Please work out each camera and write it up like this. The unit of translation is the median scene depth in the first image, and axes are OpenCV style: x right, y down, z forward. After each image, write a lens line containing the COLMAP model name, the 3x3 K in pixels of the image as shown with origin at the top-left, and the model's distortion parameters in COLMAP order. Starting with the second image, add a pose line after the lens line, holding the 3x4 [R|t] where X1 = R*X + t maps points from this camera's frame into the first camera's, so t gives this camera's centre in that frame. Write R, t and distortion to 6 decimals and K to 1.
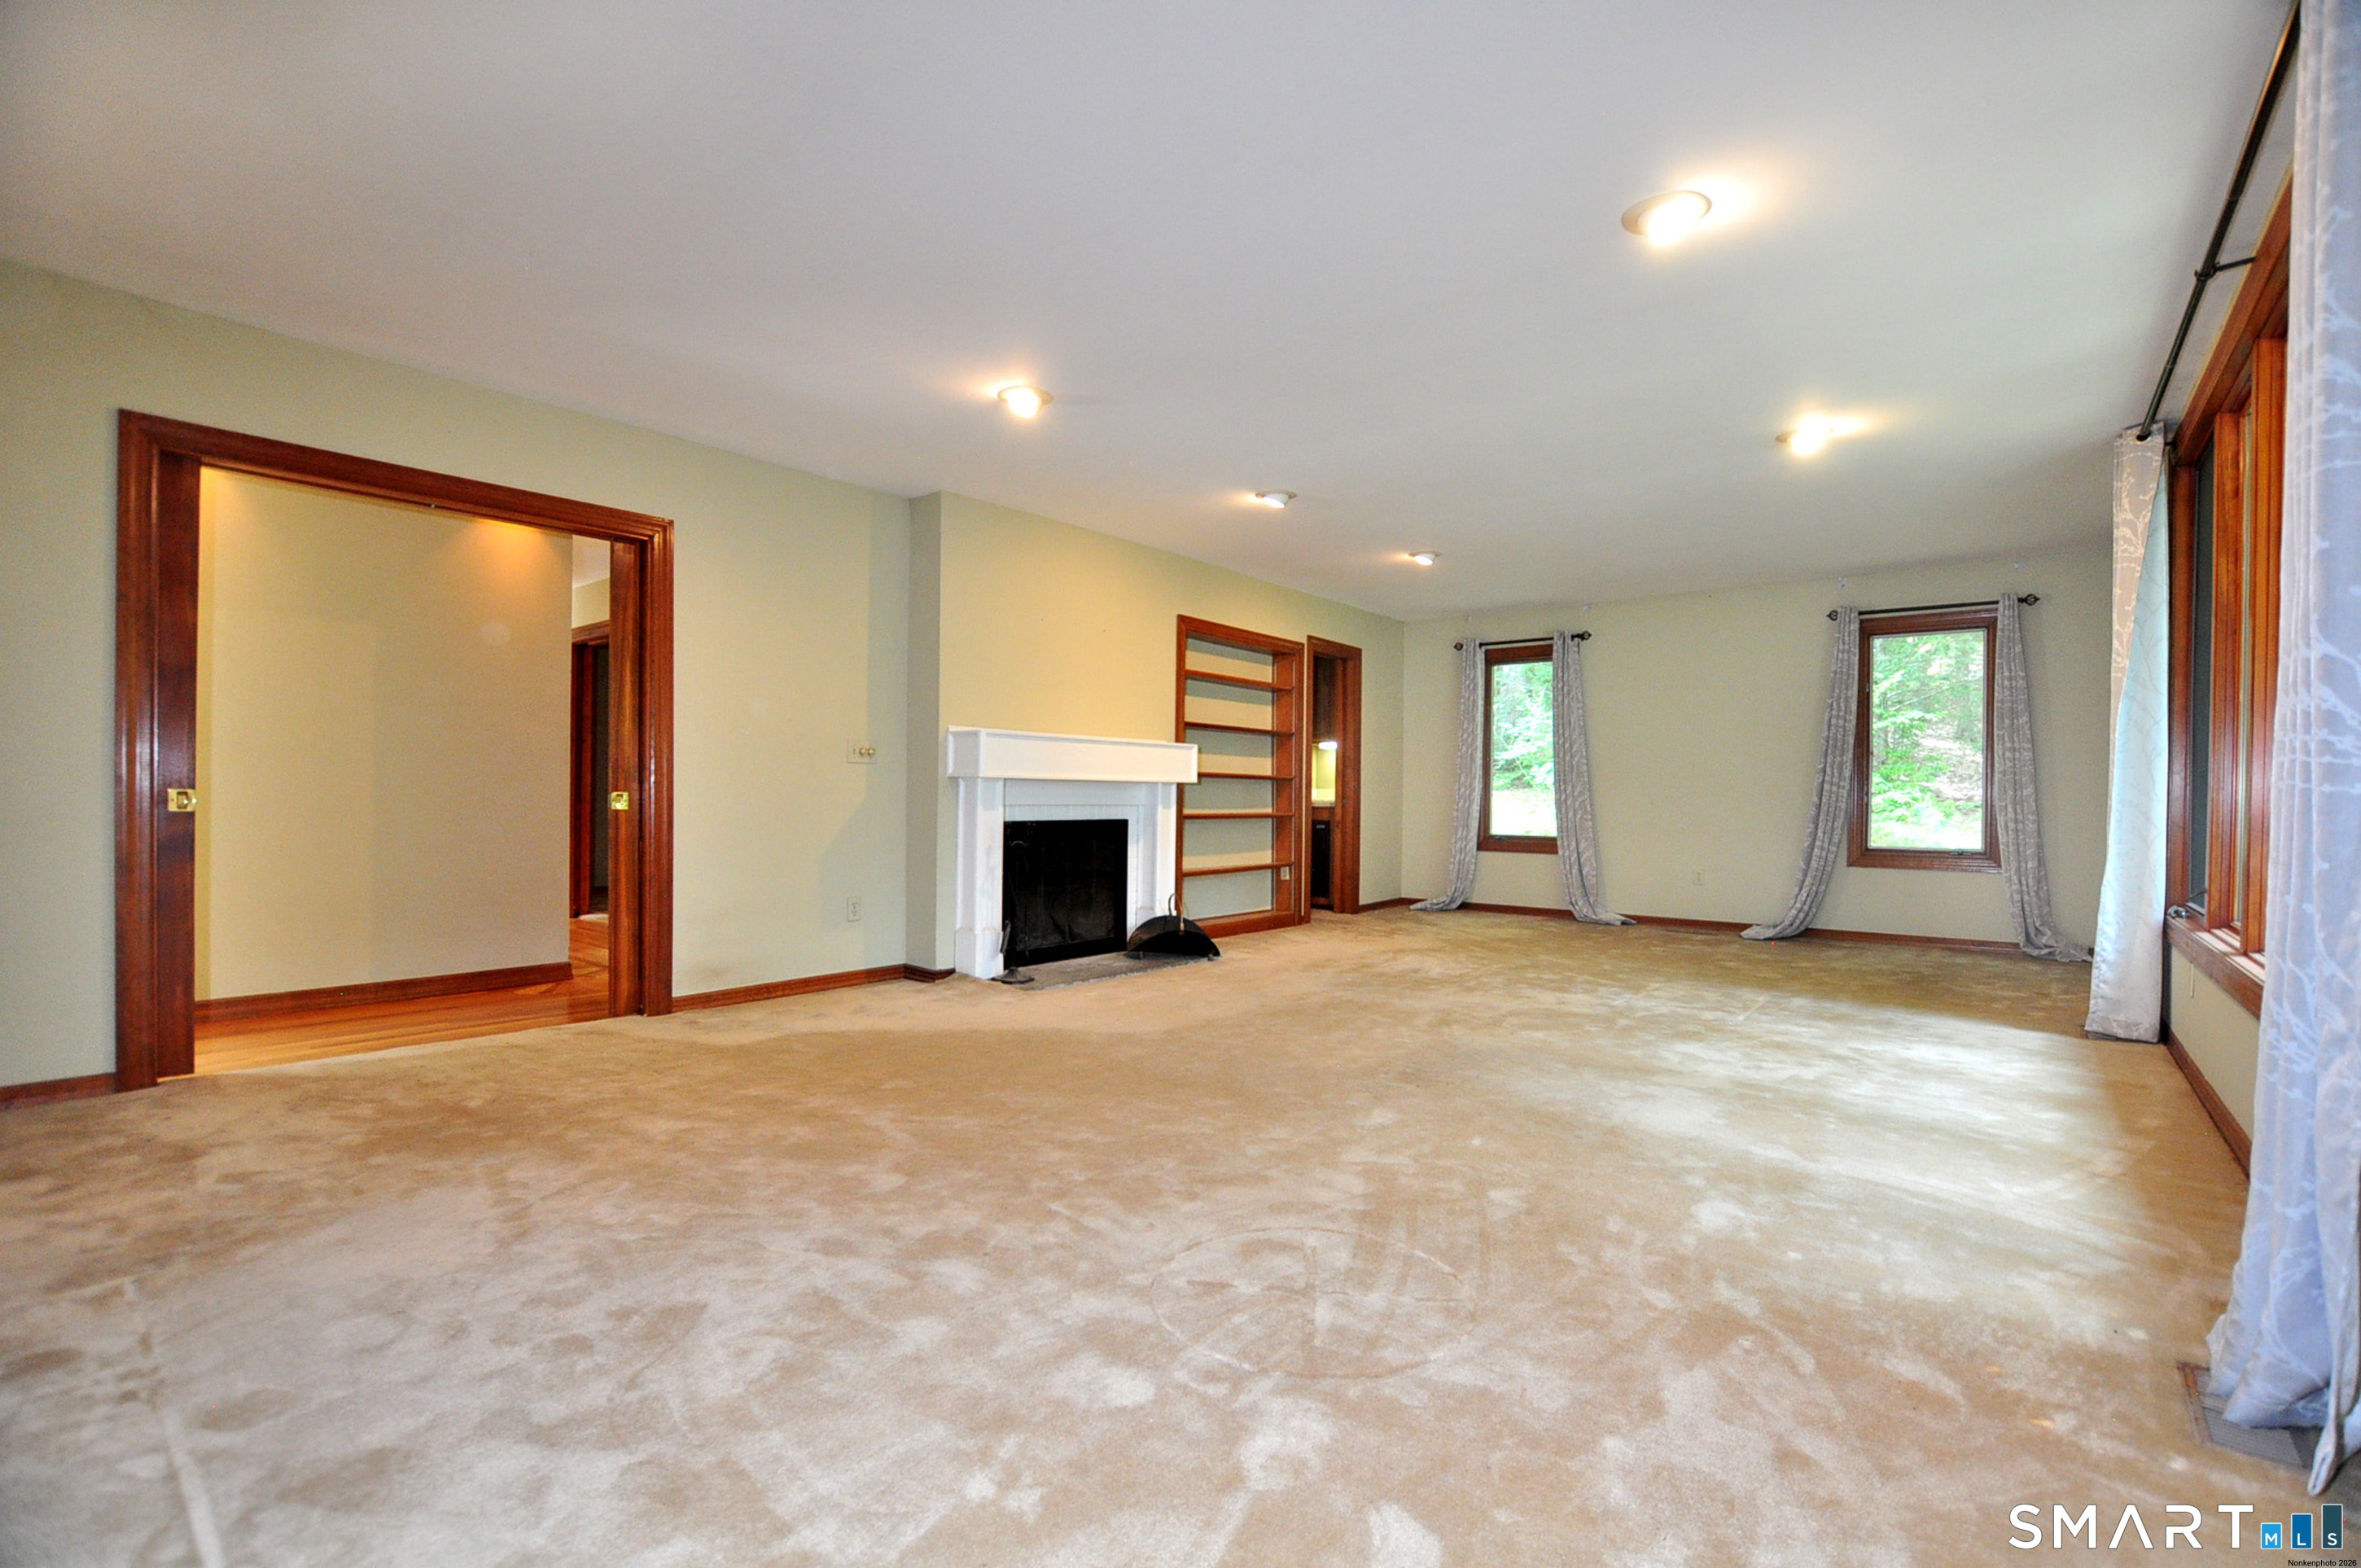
lens RADIAL K [[1064.7, 0, 1168.5], [0, 1064.7, 801.1], [0, 0, 1]] dist [-0.029692, 0.000195]
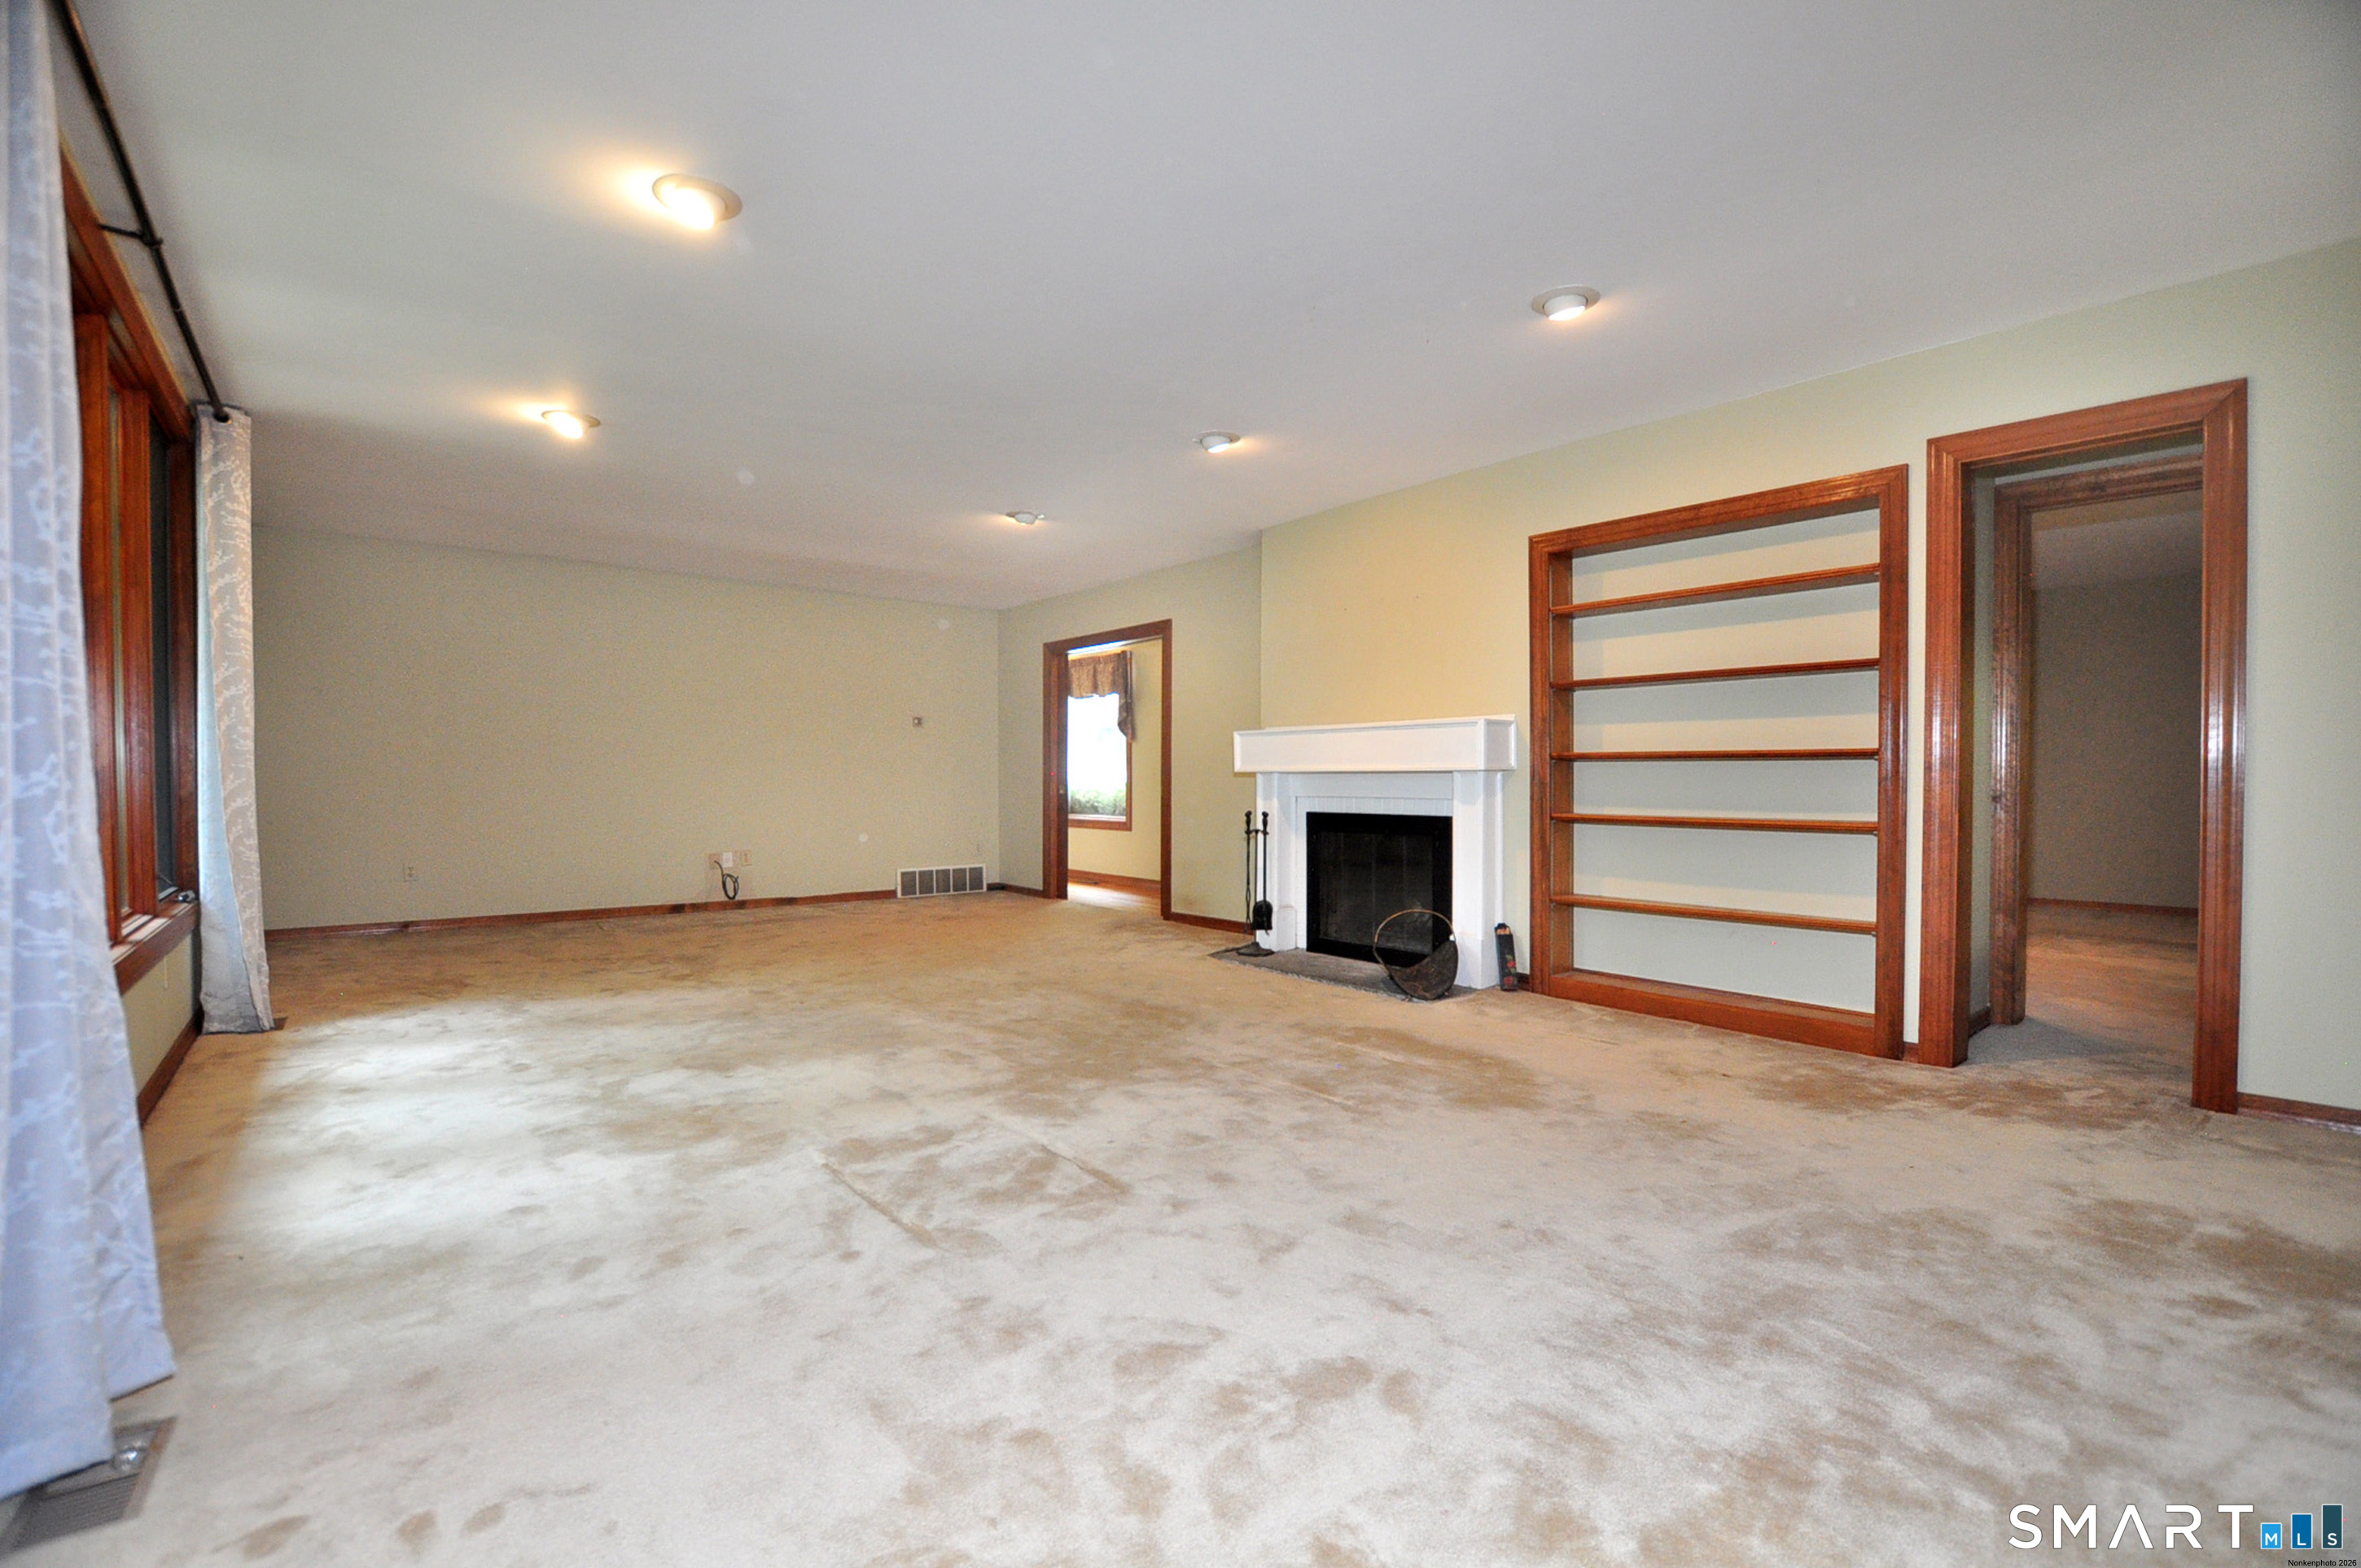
lens RADIAL K [[1036.6, 0, 1181.8], [0, 1036.6, 803.6], [0, 0, 1]] dist [-0.015323, 0.000205]
pose [[-0.216667, 0.015293, -0.976126, 0.763370], [-0.002933, 0.999863, 0.016316, -0.004927], [0.976241, 0.006399, -0.216593, 0.943095]]
